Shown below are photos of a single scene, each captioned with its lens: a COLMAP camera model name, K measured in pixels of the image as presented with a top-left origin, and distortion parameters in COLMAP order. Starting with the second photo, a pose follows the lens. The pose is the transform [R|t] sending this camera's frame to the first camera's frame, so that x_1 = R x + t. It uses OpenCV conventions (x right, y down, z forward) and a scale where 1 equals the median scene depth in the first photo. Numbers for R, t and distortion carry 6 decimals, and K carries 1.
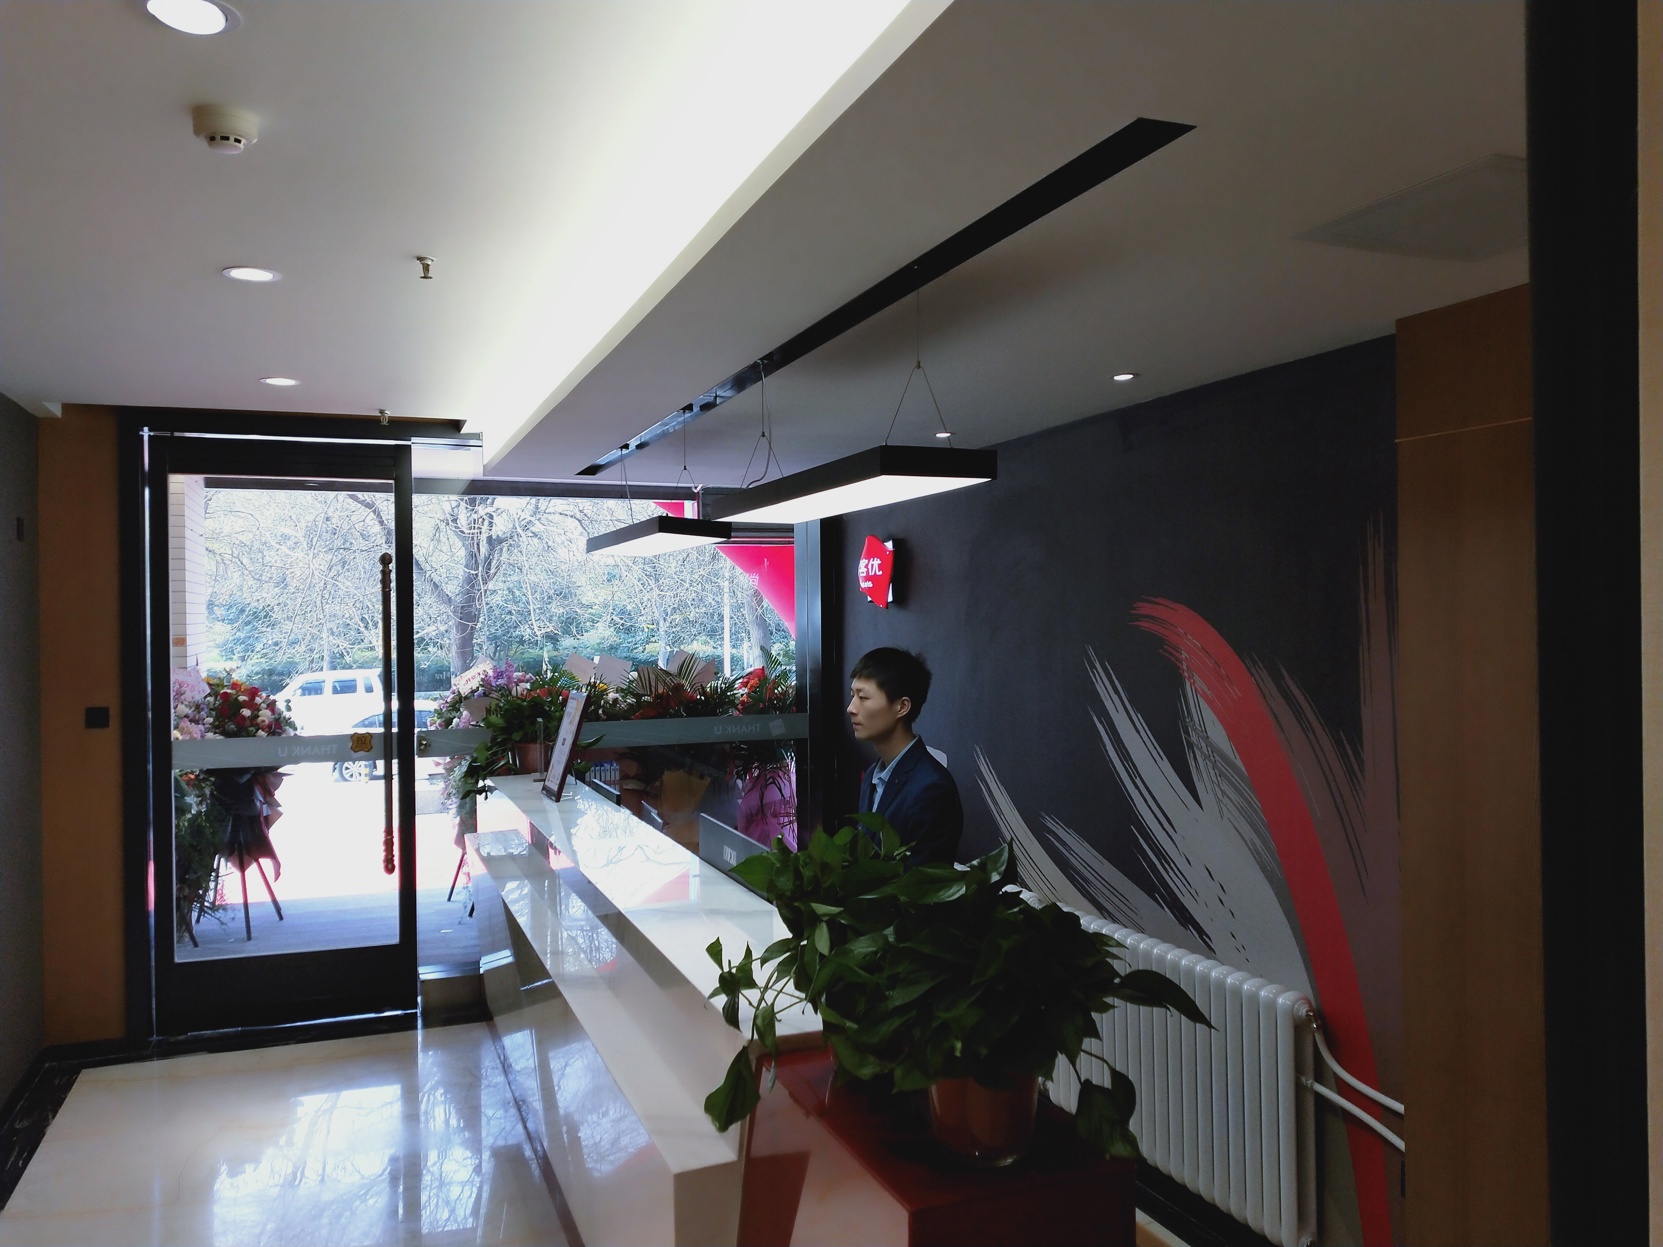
lens RADIAL K [[1287.2, 0, 831.5], [0, 1287.2, 623.5], [0, 0, 1]] dist [0.002232, -0.001429]
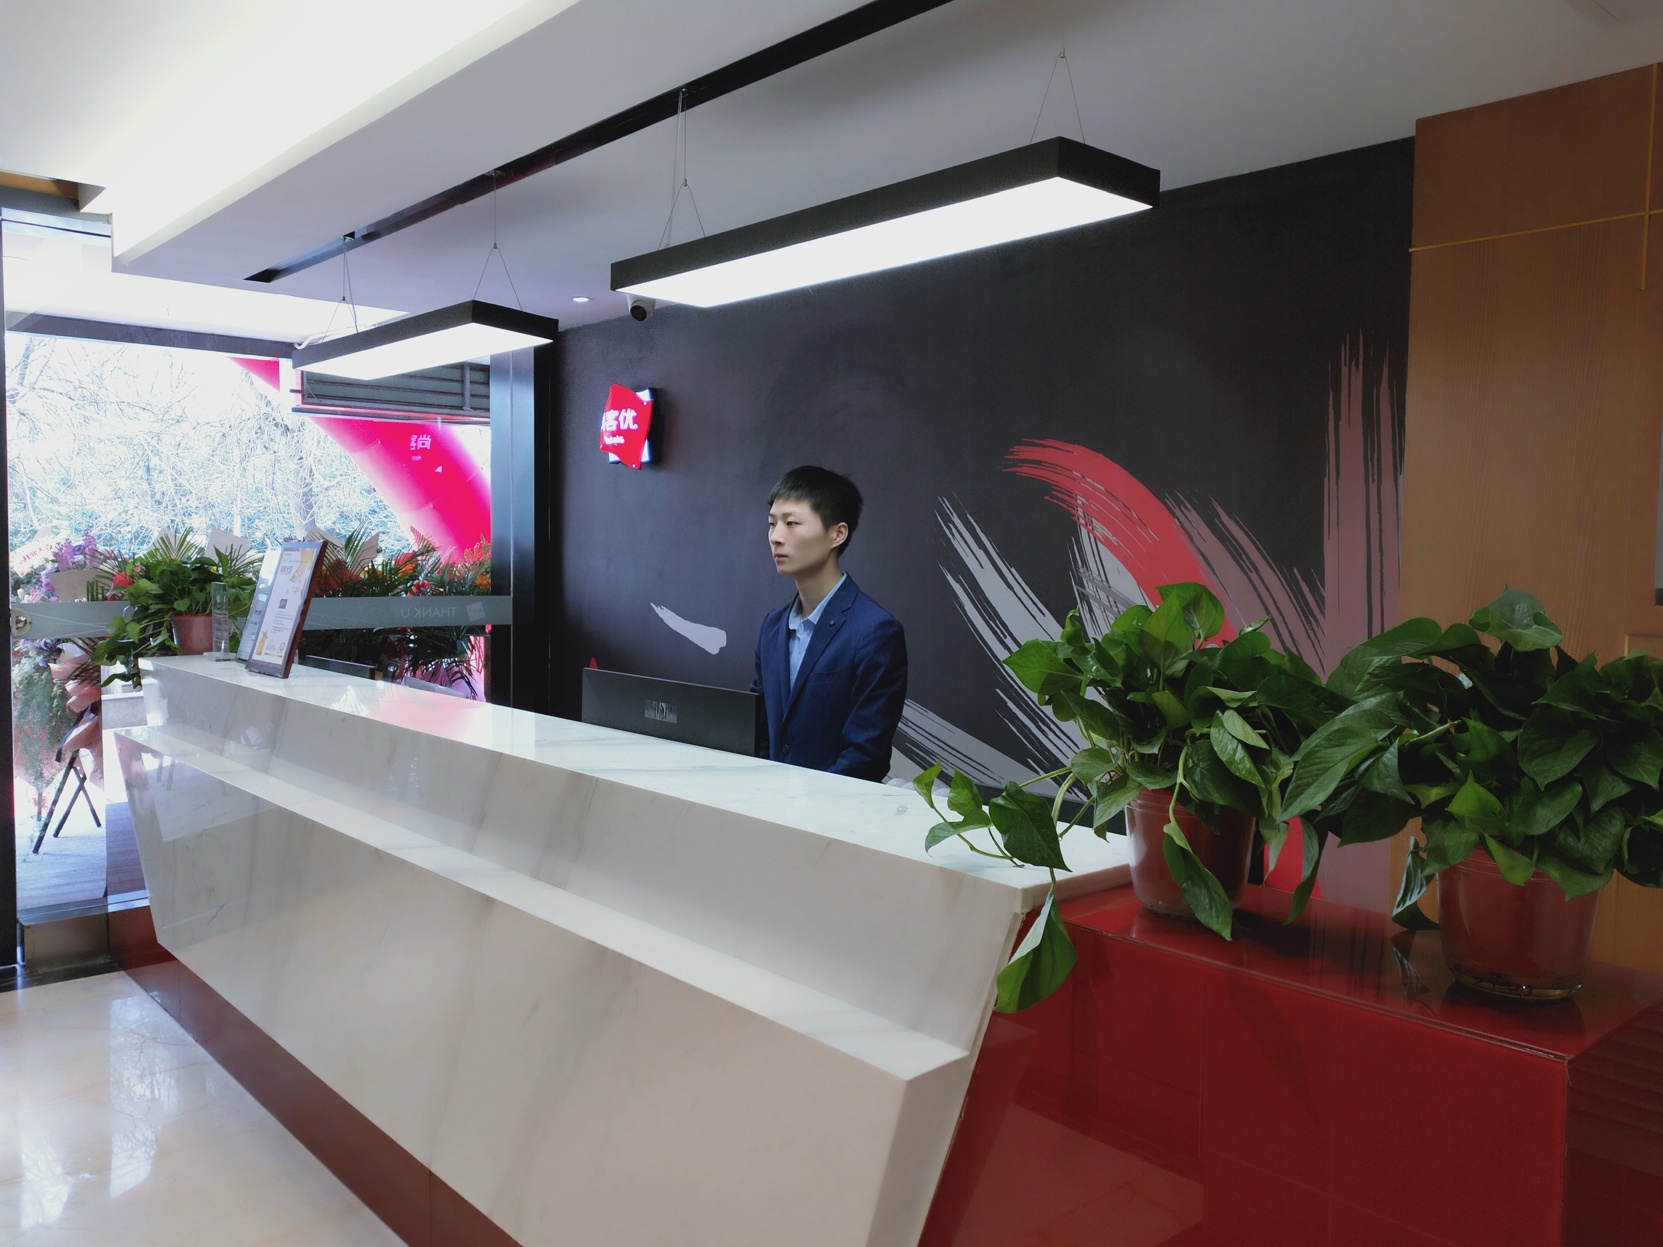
lens RADIAL K [[1309.5, 0, 832.3], [0, 1309.5, 649.6], [0, 0, 1]] dist [0.003191, -0.004740]
pose [[0.936556, 0.003098, 0.350504, -0.221720], [-0.028045, 0.997417, 0.066122, 0.073672], [-0.349394, -0.071757, 0.934224, 0.171979]]
